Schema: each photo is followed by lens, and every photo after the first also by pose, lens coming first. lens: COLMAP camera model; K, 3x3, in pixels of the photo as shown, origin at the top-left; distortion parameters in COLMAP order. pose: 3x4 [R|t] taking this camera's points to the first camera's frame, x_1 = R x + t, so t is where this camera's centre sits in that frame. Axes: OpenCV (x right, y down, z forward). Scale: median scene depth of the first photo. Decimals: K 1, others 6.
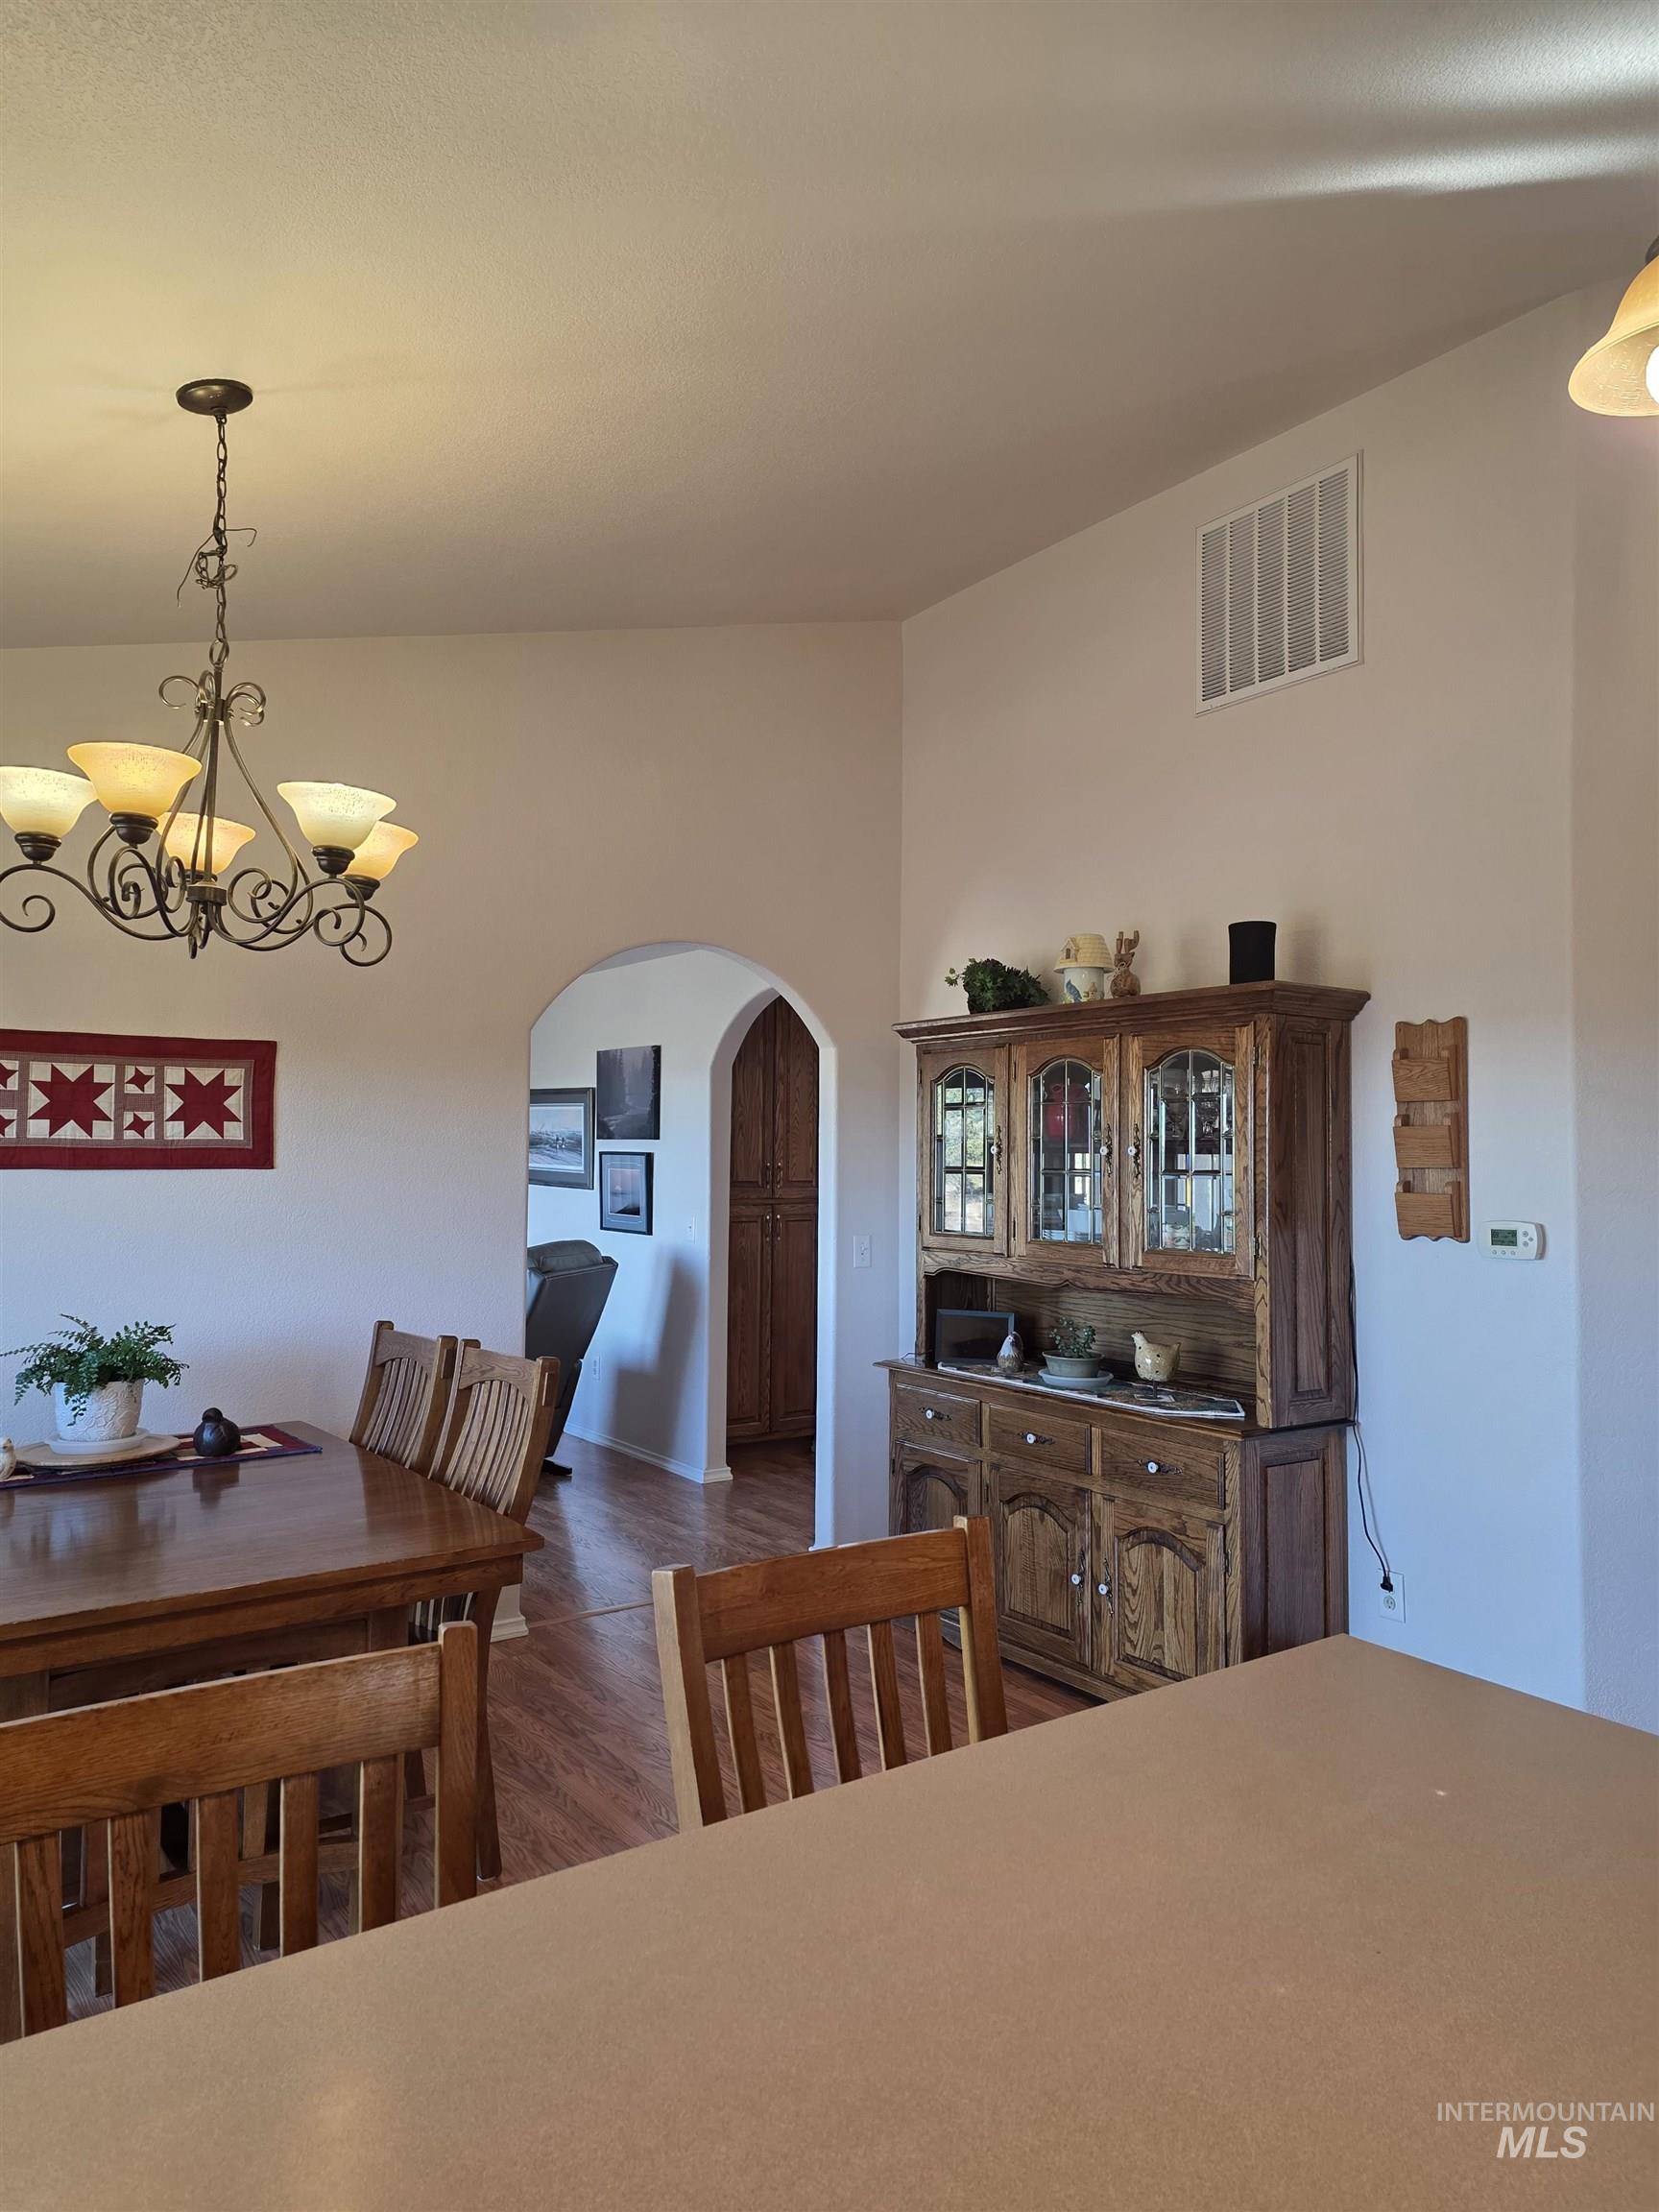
lens RADIAL K [[1468.5, 0, 824.9], [0, 1468.5, 1100.4], [0, 0, 1]] dist [0.072592, -0.047482]
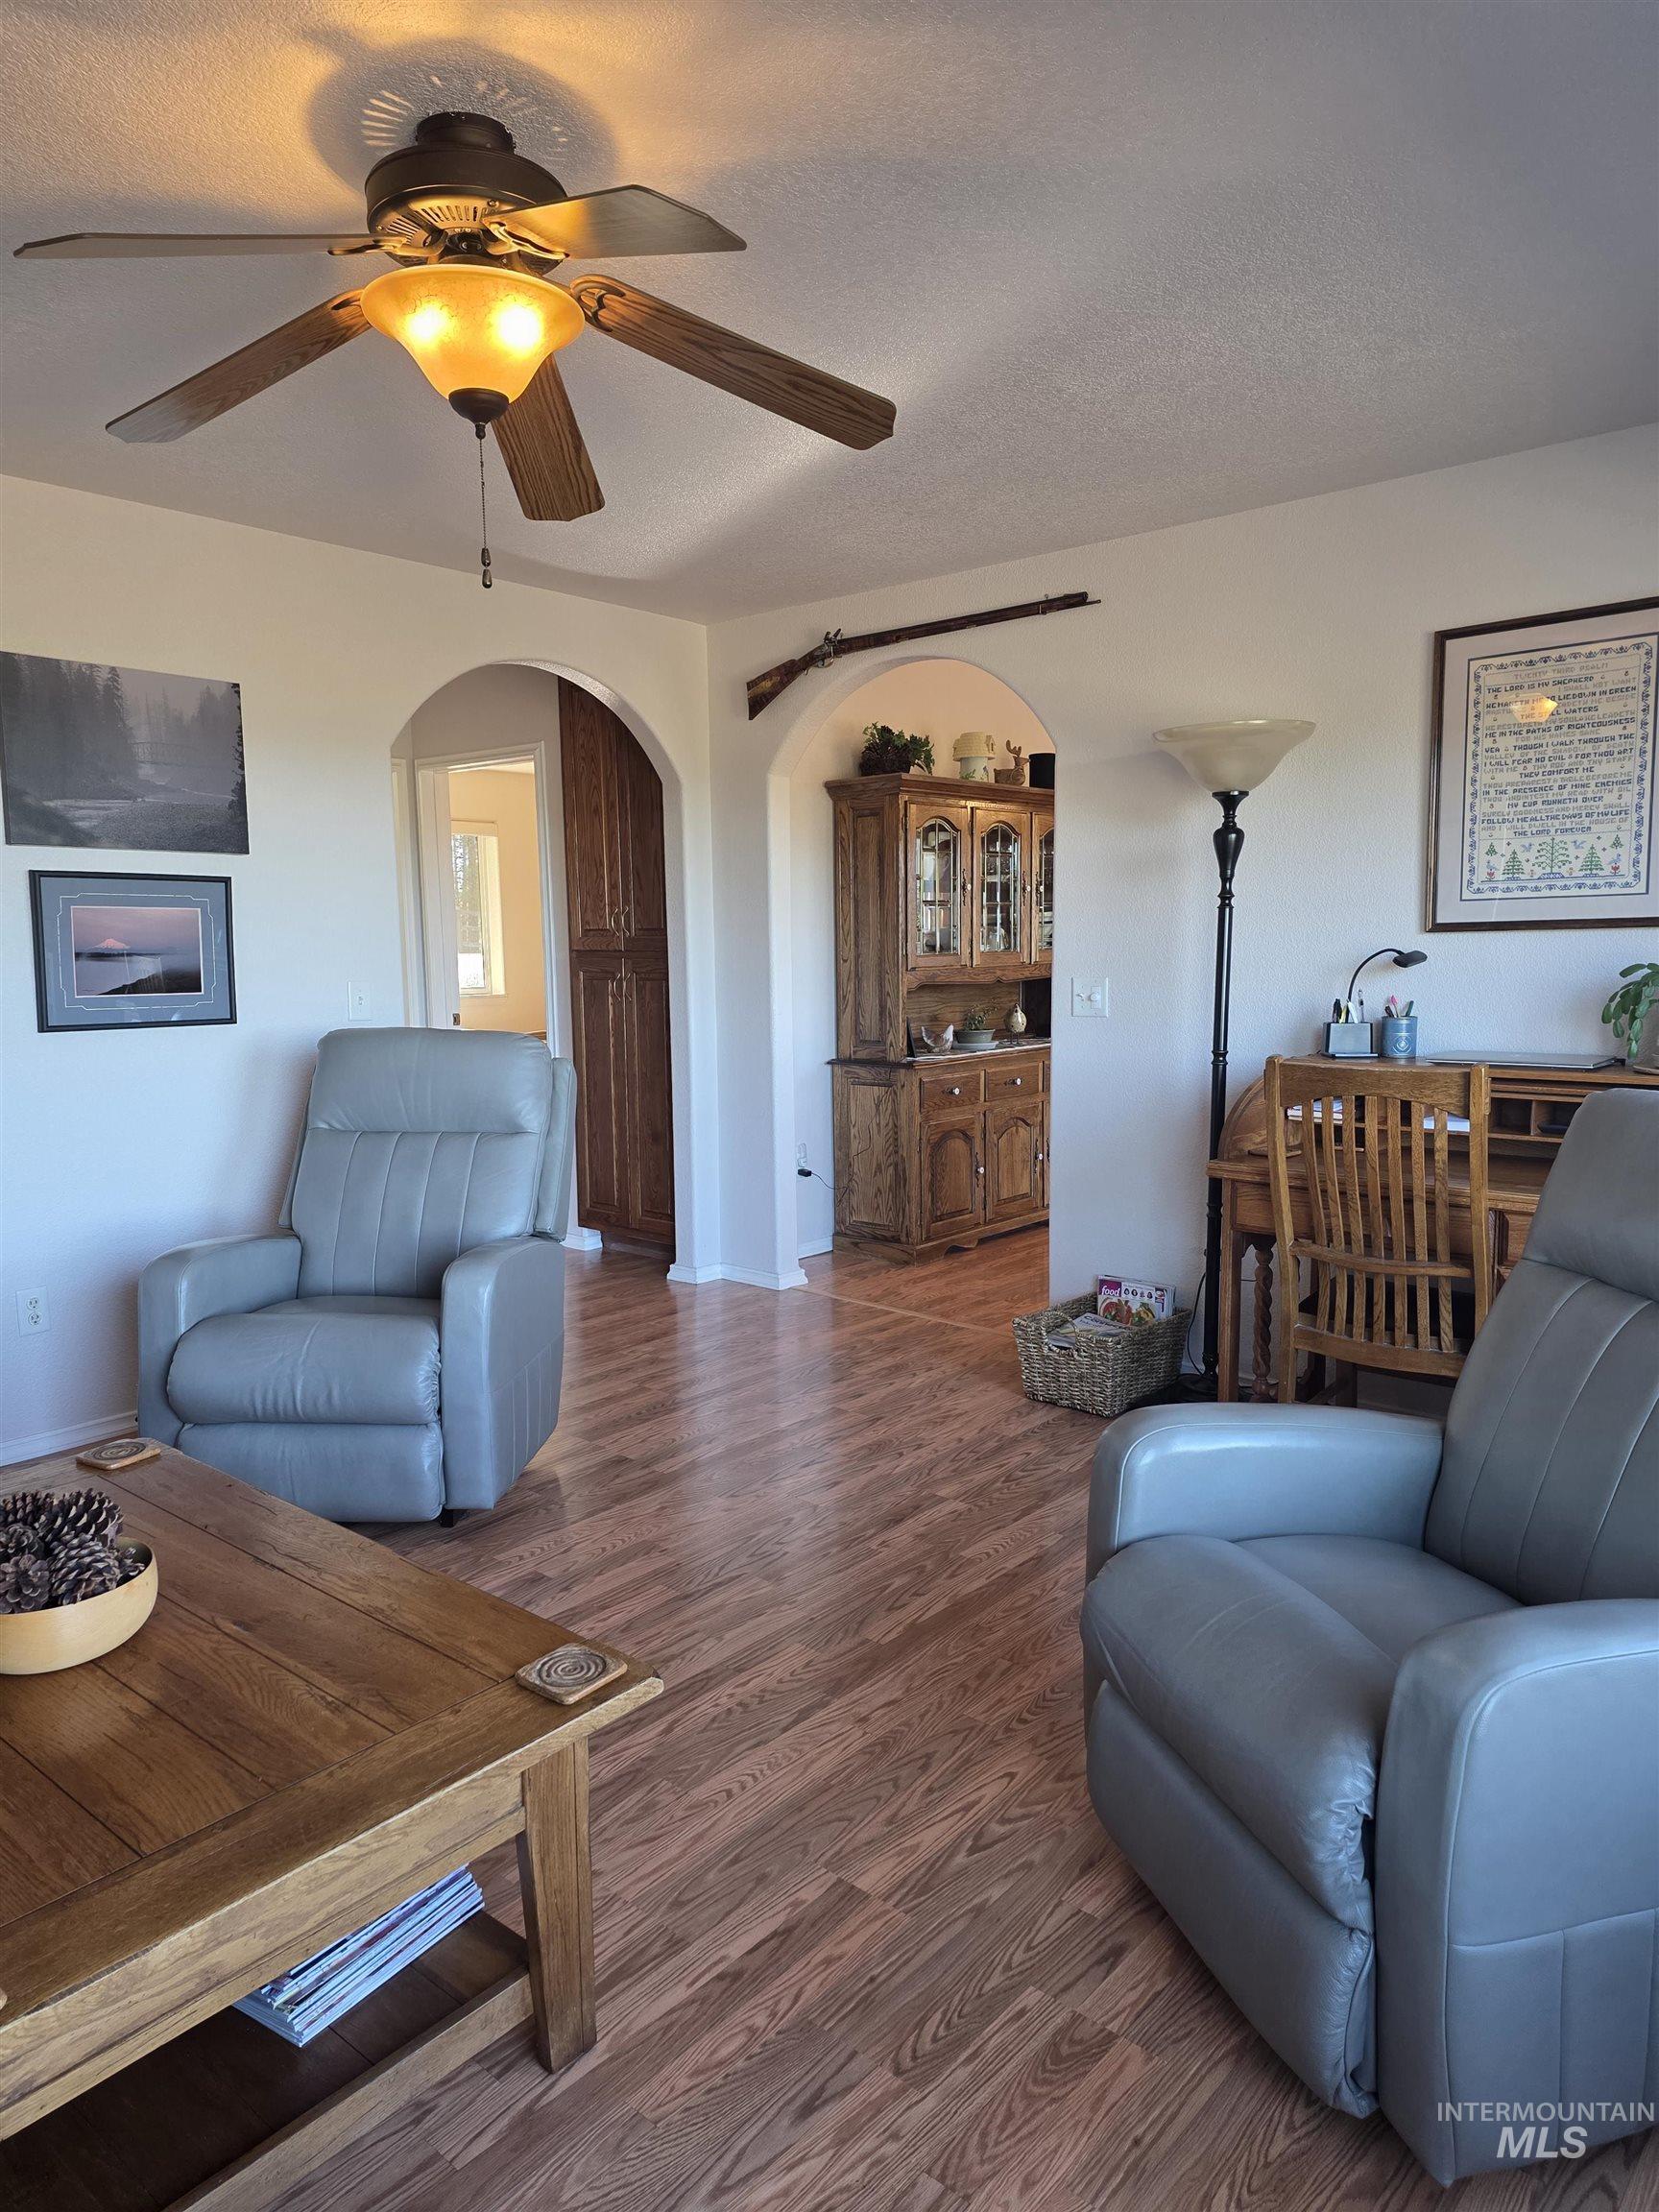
lens RADIAL K [[1468.5, 0, 826.7], [0, 1468.5, 1087.4], [0, 0, 1]] dist [0.072592, -0.047482]
pose [[-0.258138, -0.108869, 0.959954, -1.334311], [-0.029205, 0.994056, 0.104883, 0.090341], [-0.965667, -0.000961, -0.259783, 1.689720]]
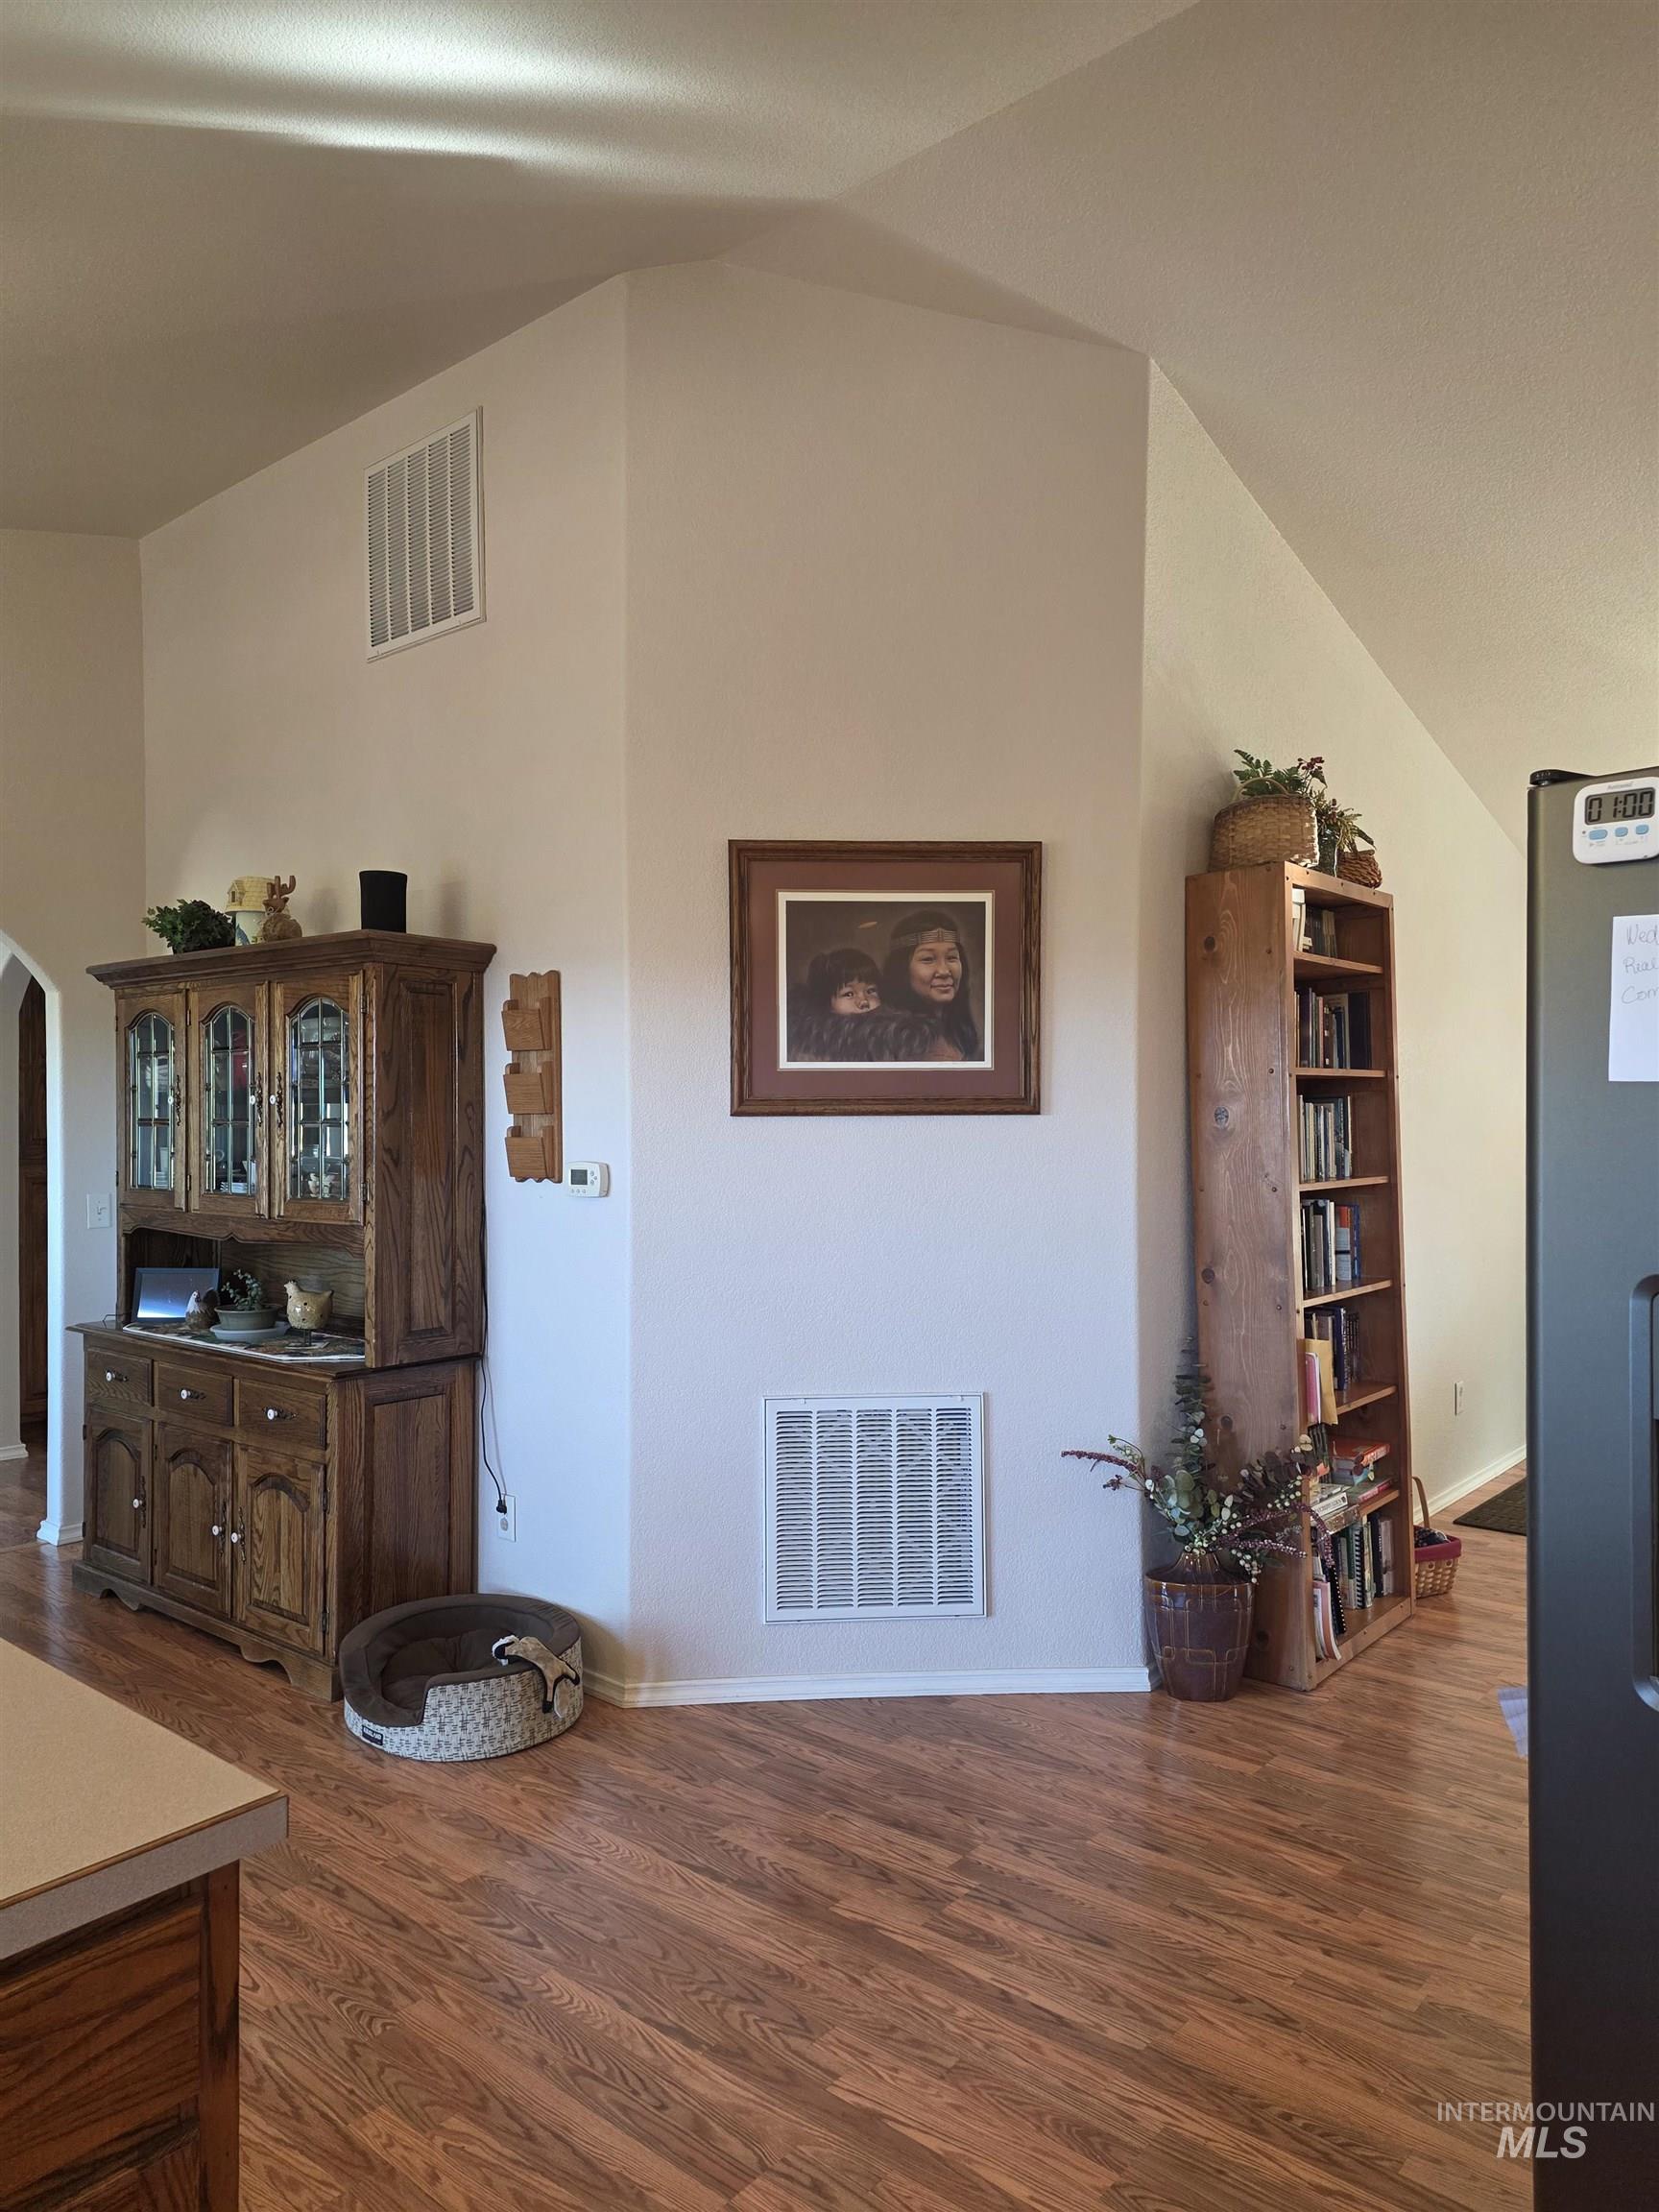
lens RADIAL K [[1468.5, 0, 839.6], [0, 1468.5, 1122.4], [0, 0, 1]] dist [0.072592, -0.047482]
pose [[0.967176, -0.008695, 0.253958, 0.331712], [-0.002708, 0.999005, 0.044516, 0.004246], [-0.254092, -0.043742, 0.966190, -0.061980]]
